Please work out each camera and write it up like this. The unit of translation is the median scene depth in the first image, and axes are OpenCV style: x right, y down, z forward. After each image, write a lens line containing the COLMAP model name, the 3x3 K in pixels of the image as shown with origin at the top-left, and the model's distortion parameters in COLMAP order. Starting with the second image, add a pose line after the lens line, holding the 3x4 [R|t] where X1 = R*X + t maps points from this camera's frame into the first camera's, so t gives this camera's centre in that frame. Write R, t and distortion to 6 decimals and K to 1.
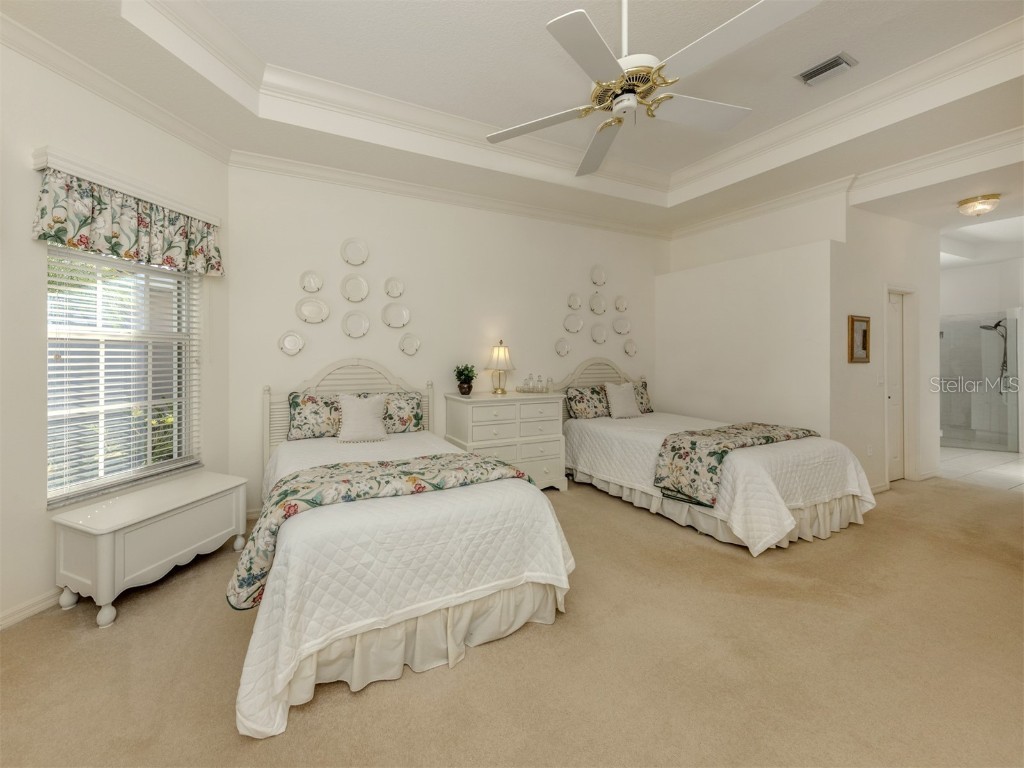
lens RADIAL K [[401.6, 0, 512.0], [0, 401.6, 384.0], [0, 0, 1]] dist [0.009780, 0.000014]
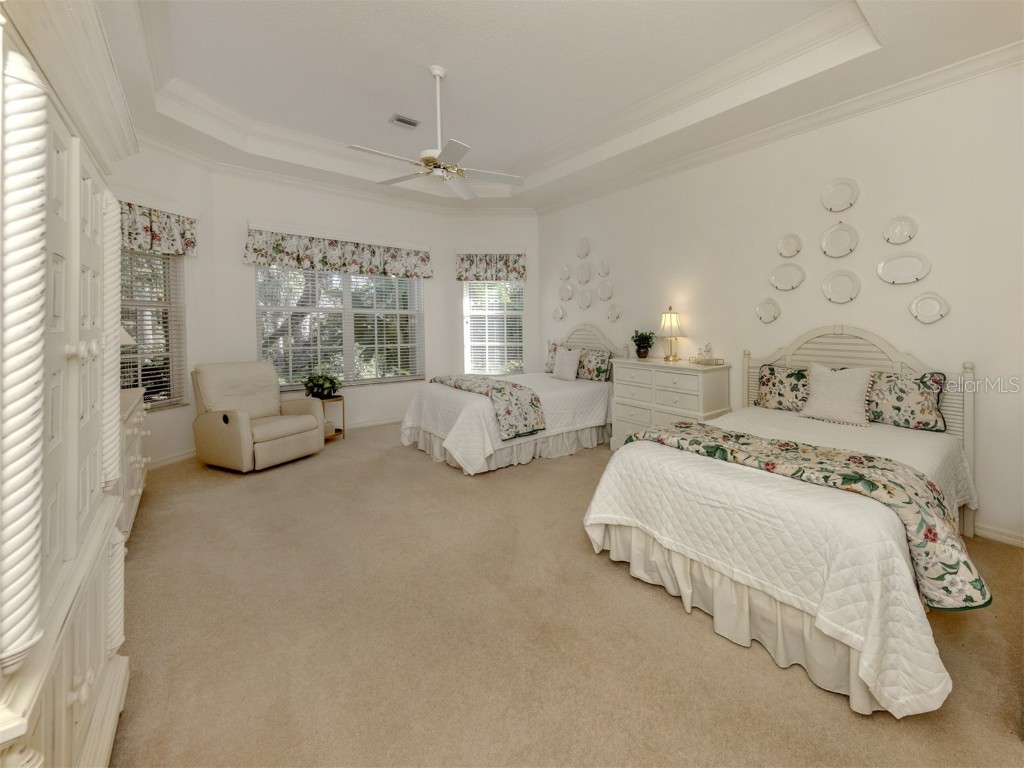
lens RADIAL K [[383.2, 0, 504.4], [0, 383.2, 384.6], [0, 0, 1]] dist [0.002098, -0.000051]
pose [[0.202444, 0.157642, -0.966522, 0.968795], [-0.071251, 0.986714, 0.146011, -0.032006], [0.976698, 0.039307, 0.210986, 0.474590]]
